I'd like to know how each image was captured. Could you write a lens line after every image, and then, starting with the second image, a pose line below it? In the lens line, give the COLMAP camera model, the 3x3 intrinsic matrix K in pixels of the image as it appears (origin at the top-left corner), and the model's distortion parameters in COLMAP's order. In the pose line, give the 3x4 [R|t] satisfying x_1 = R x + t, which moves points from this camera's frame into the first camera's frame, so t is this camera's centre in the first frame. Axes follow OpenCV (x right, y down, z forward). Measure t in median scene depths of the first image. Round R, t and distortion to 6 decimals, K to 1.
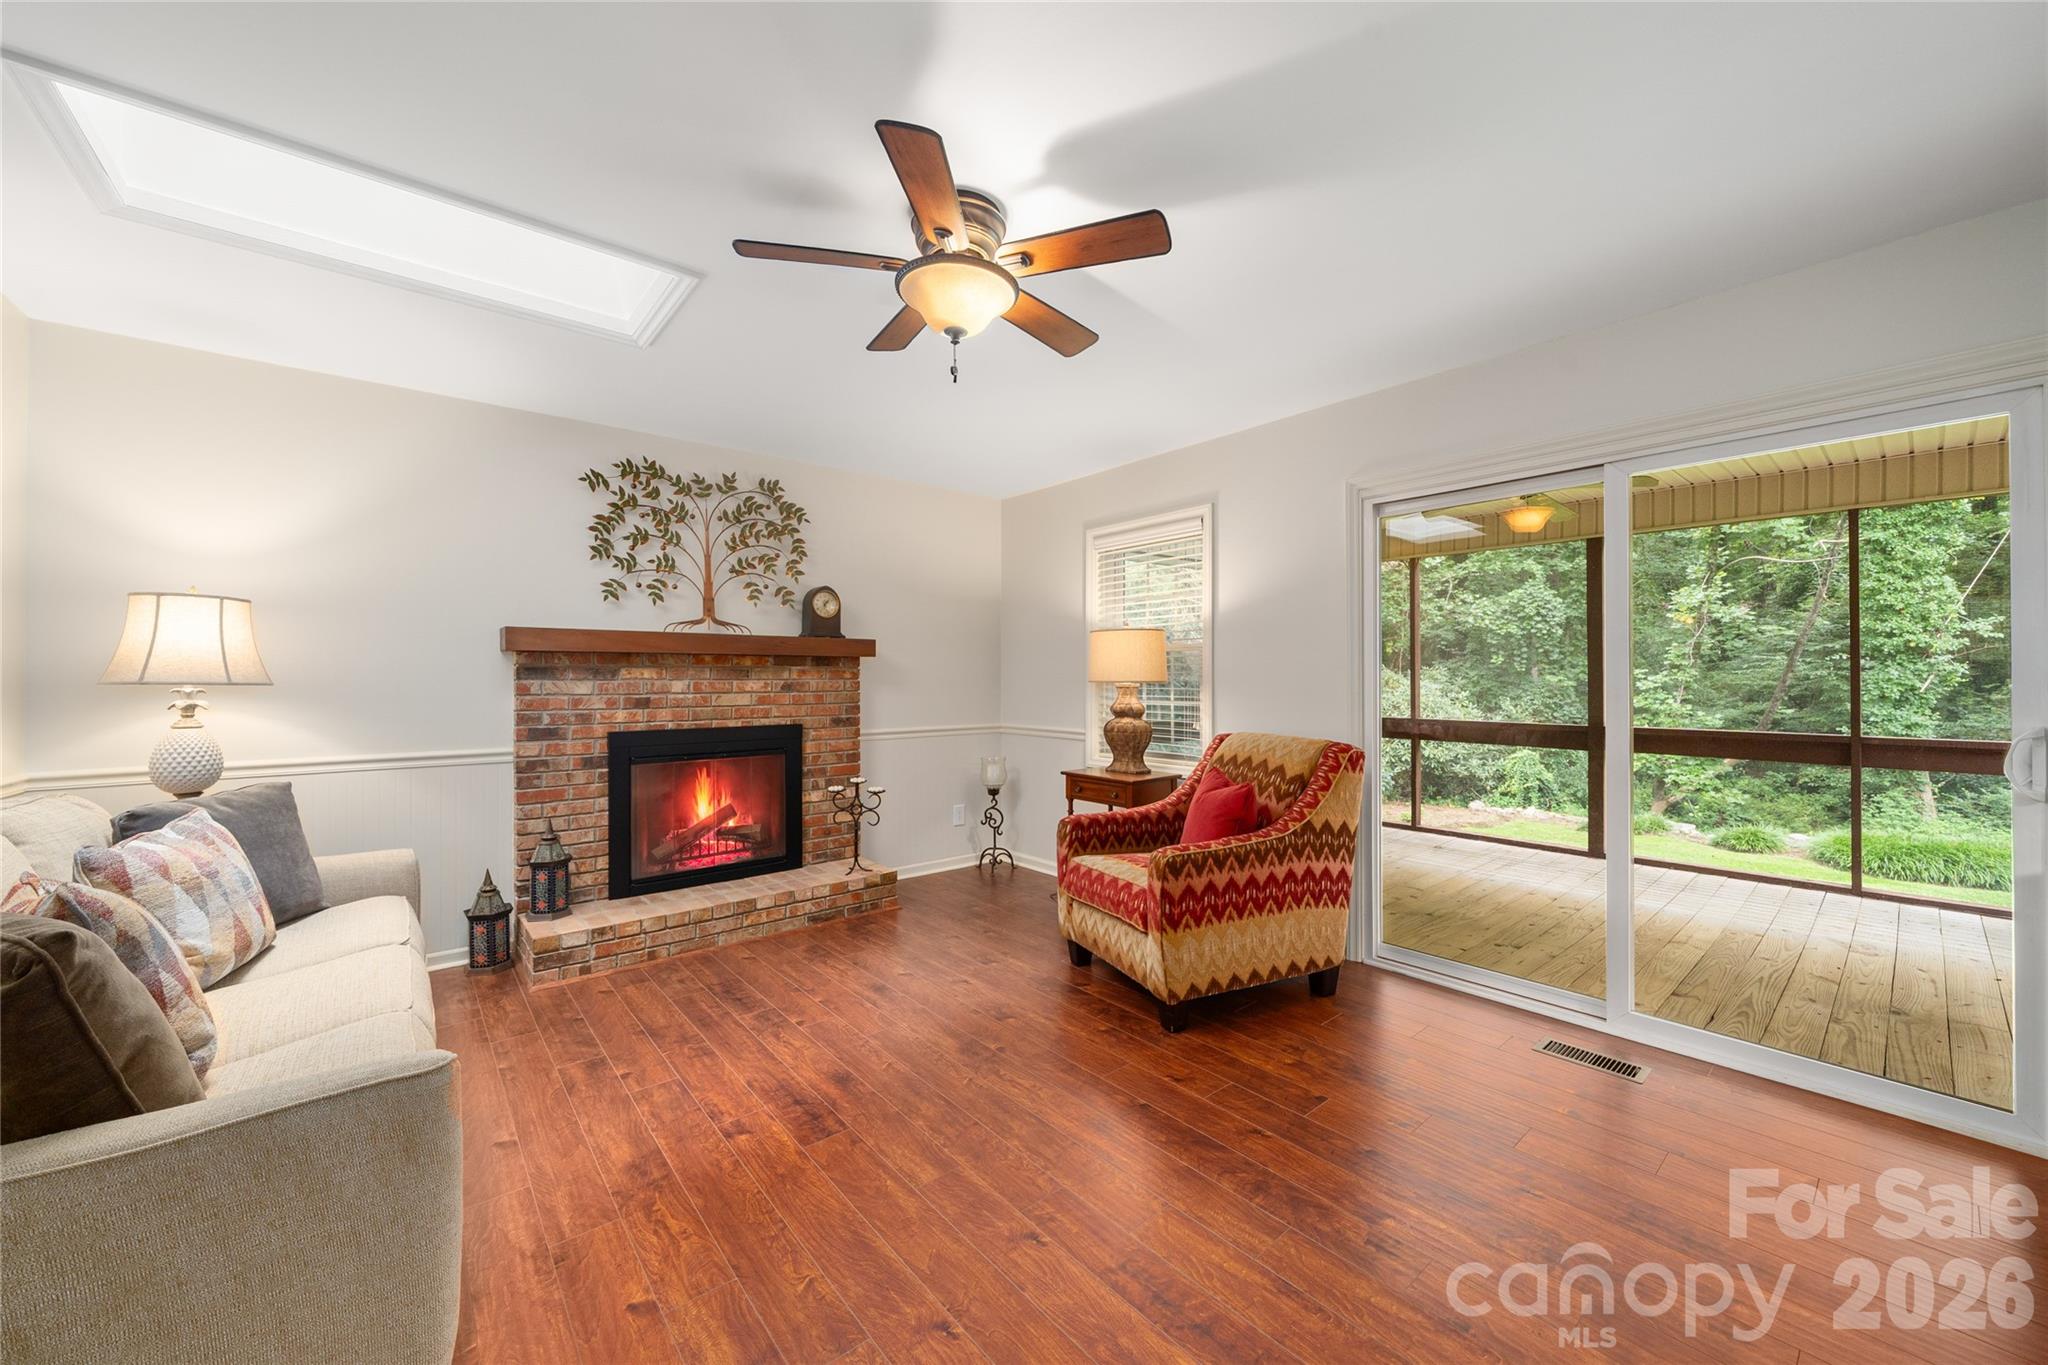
lens RADIAL K [[764.2, 0, 1020.0], [0, 764.2, 674.1], [0, 0, 1]] dist [-0.003670, -0.000169]
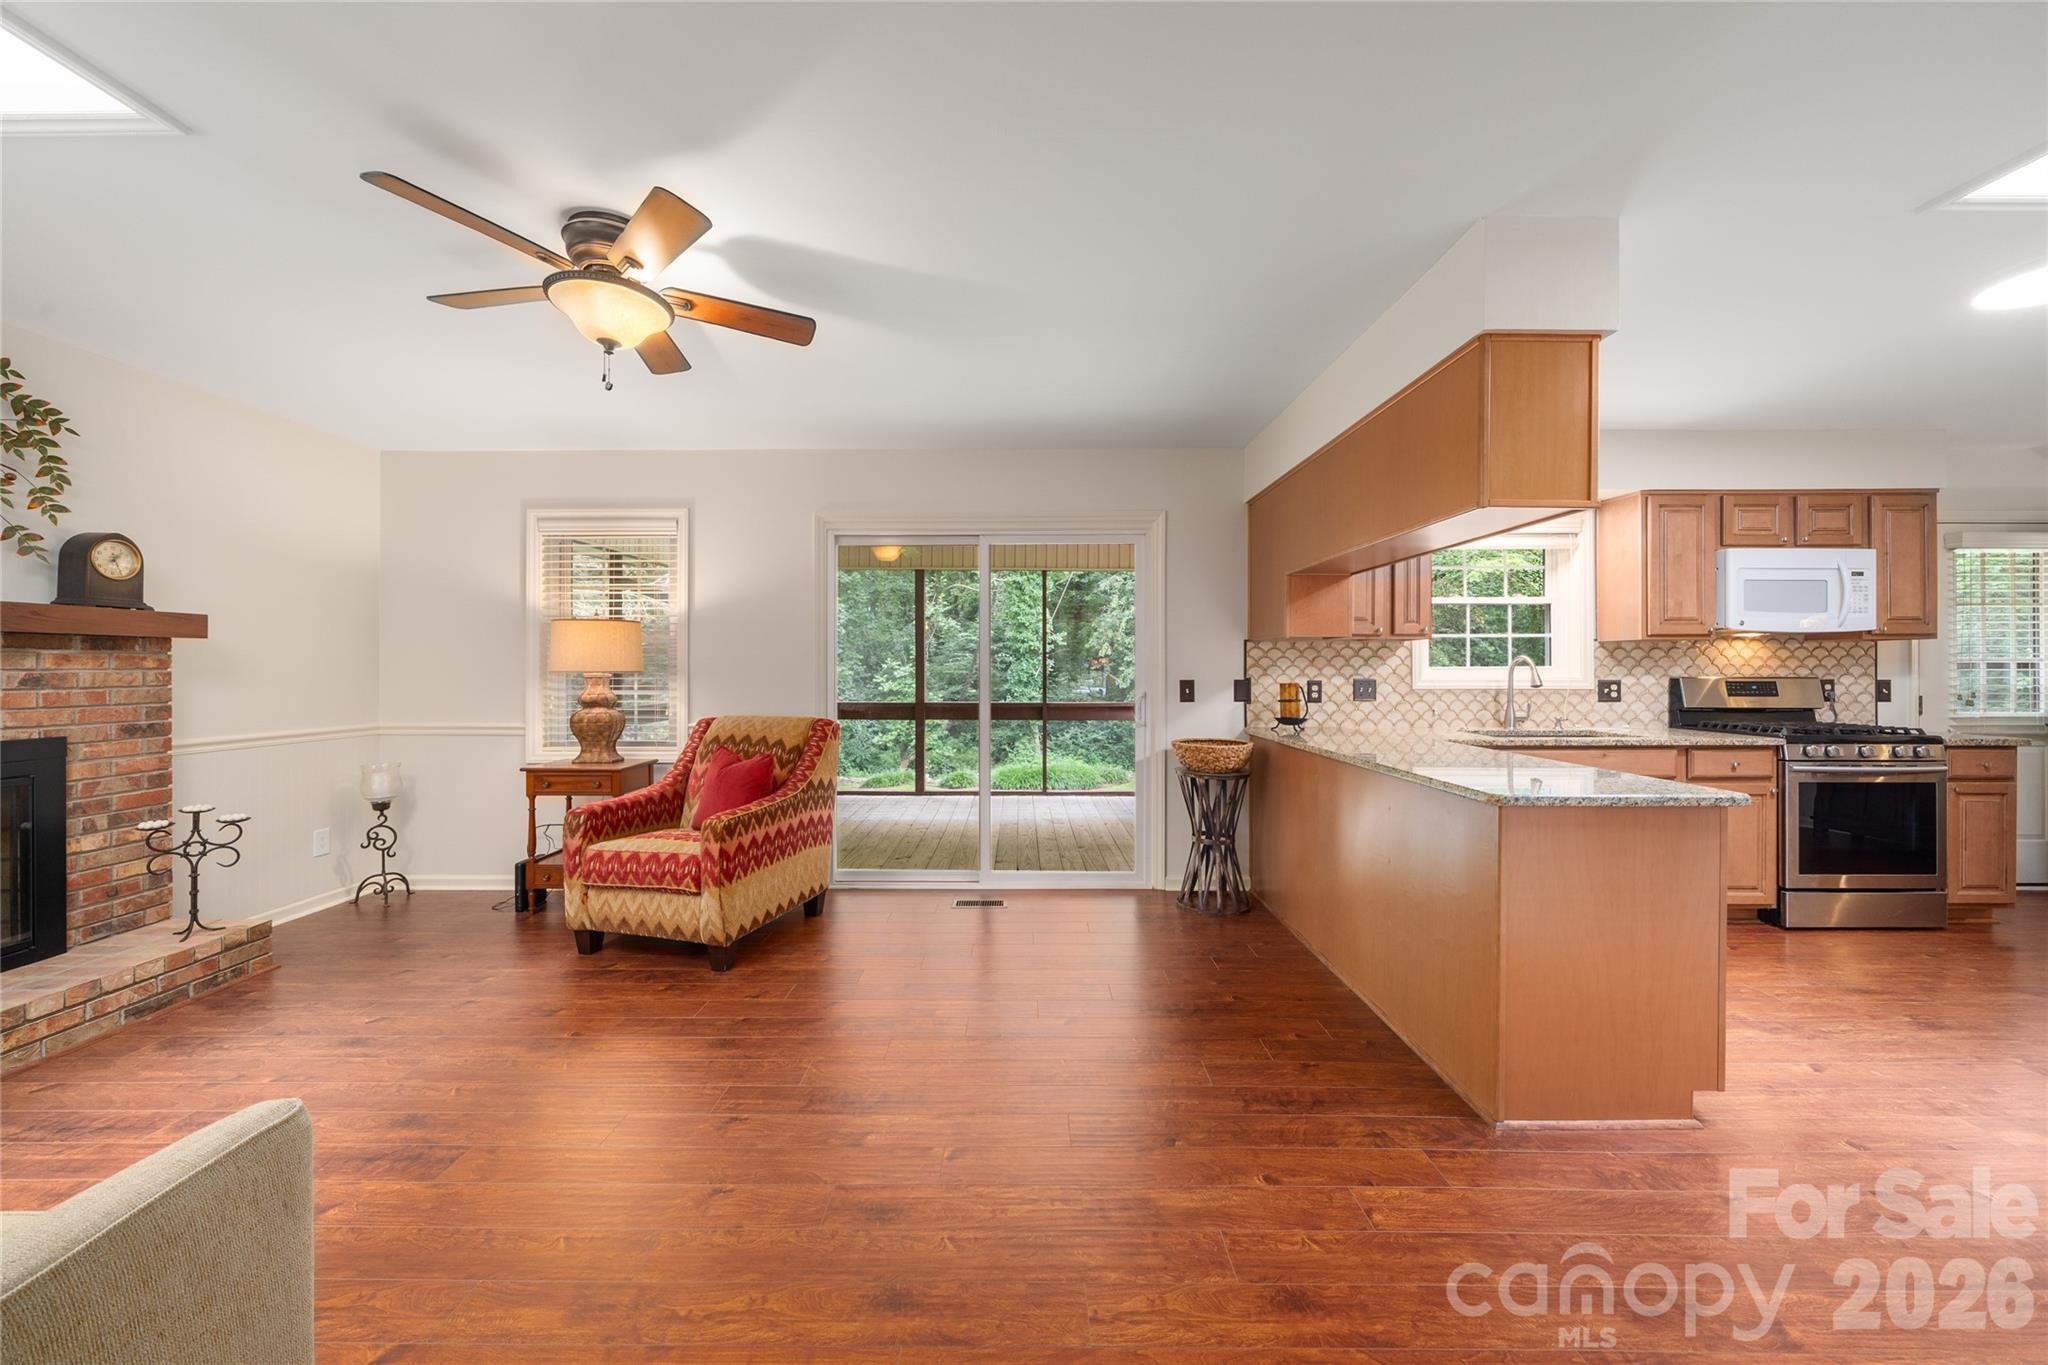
lens RADIAL K [[753.3, 0, 1021.0], [0, 753.3, 667.0], [0, 0, 1]] dist [-0.005032, 0.000143]
pose [[0.643103, 0.002431, 0.765776, -0.271230], [-0.005153, 0.999986, 0.001153, -0.000311], [-0.765763, -0.004688, 0.643106, -0.060066]]
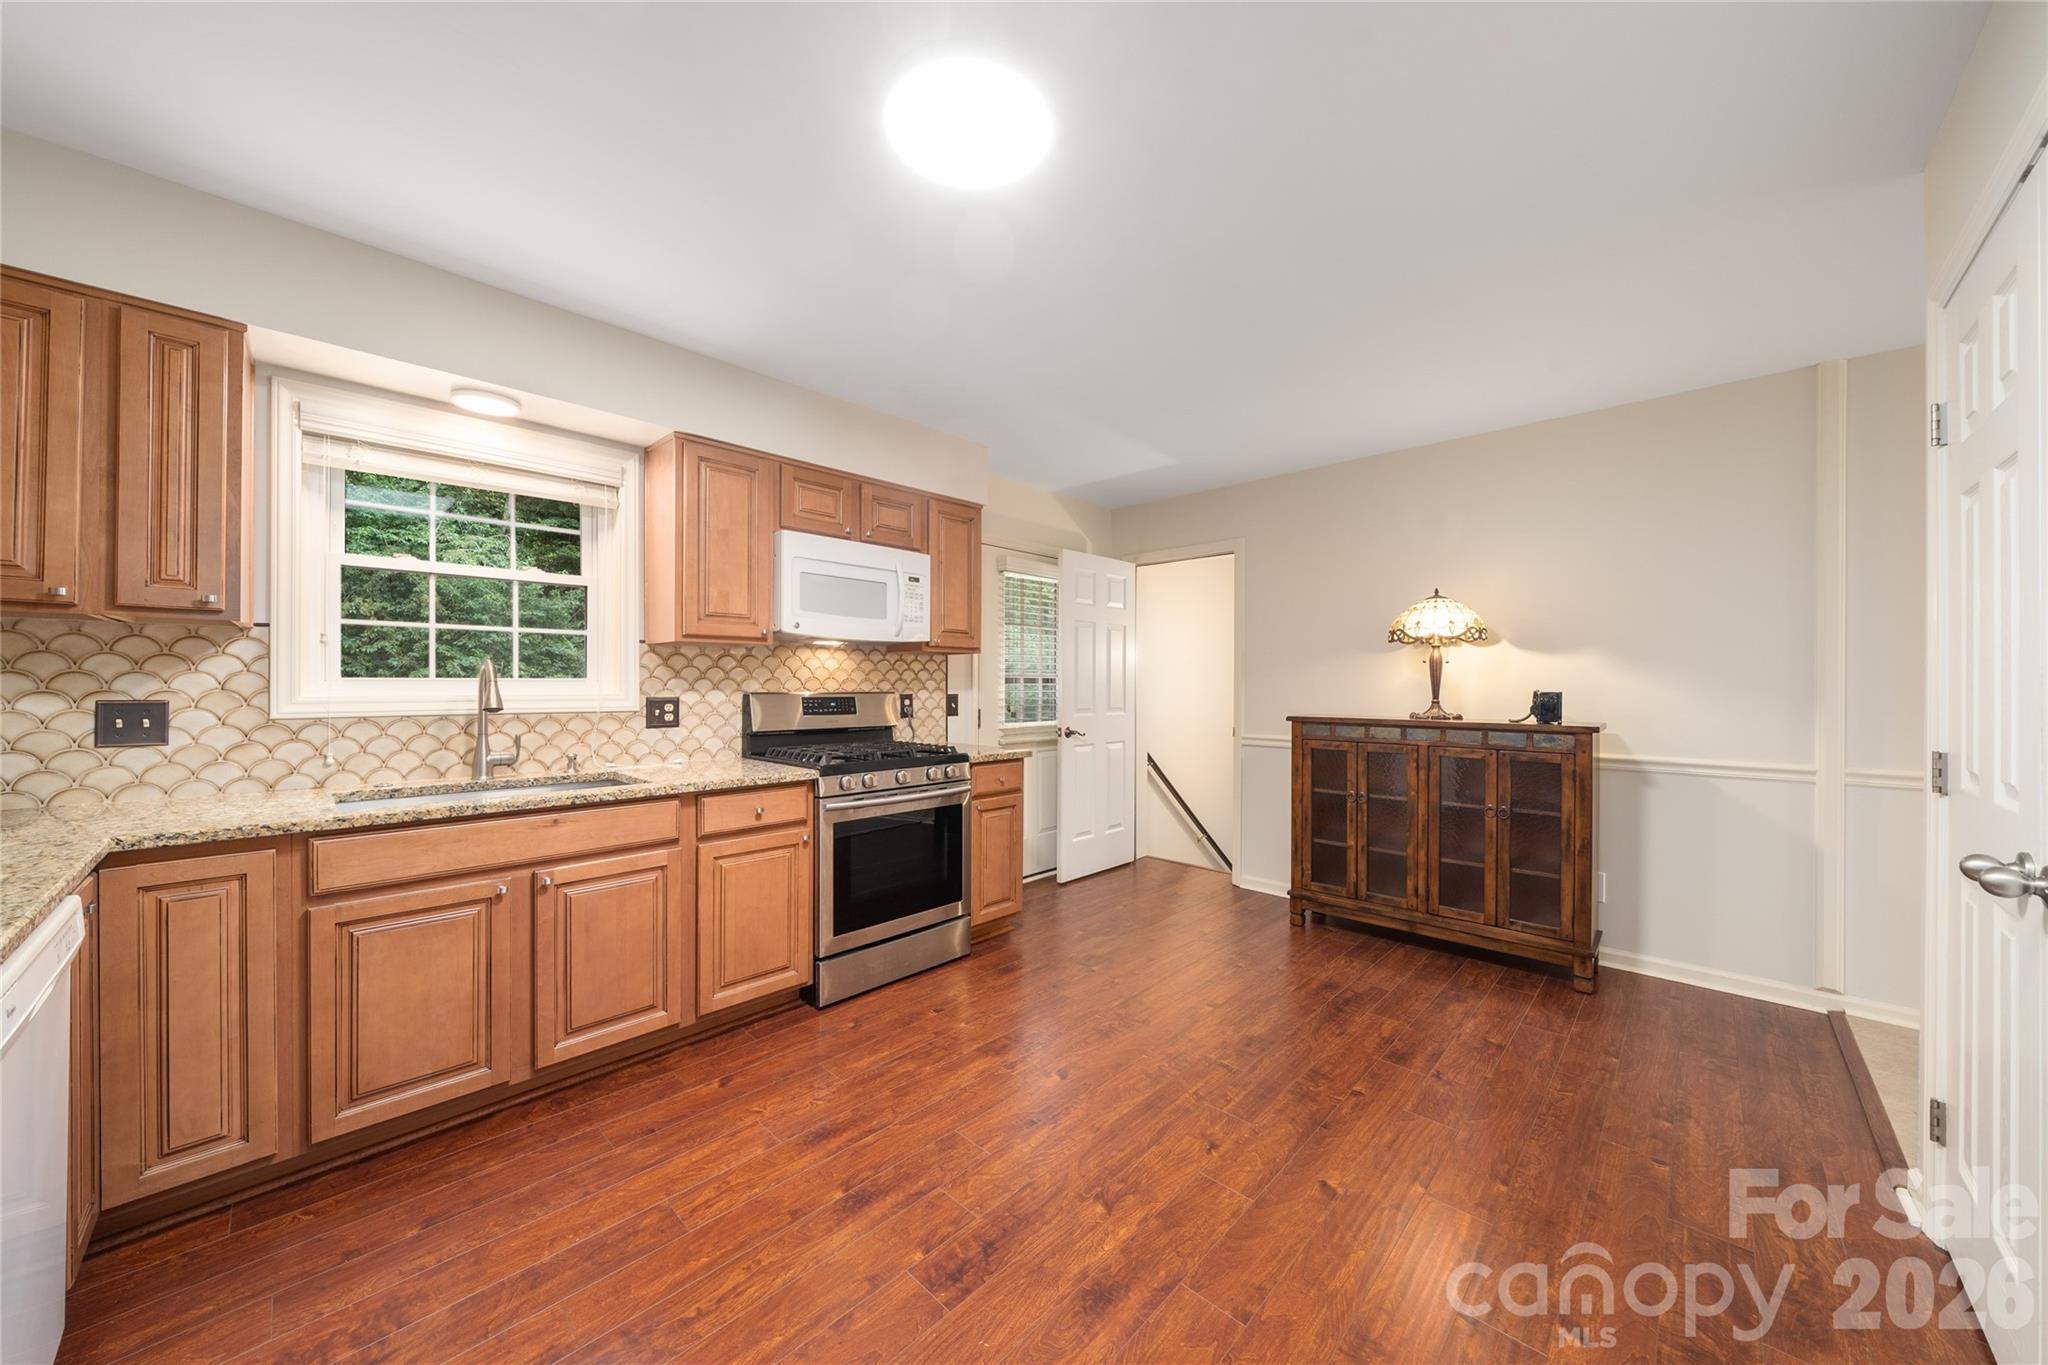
lens RADIAL K [[710.5, 0, 1021.4], [0, 710.5, 685.4], [0, 0, 1]] dist [-0.007016, 0.000017]
pose [[-0.111643, -0.001438, 0.993747, 0.321885], [-0.008915, 0.999960, 0.000446, -0.001006], [-0.993708, -0.008810, -0.111652, -0.303092]]
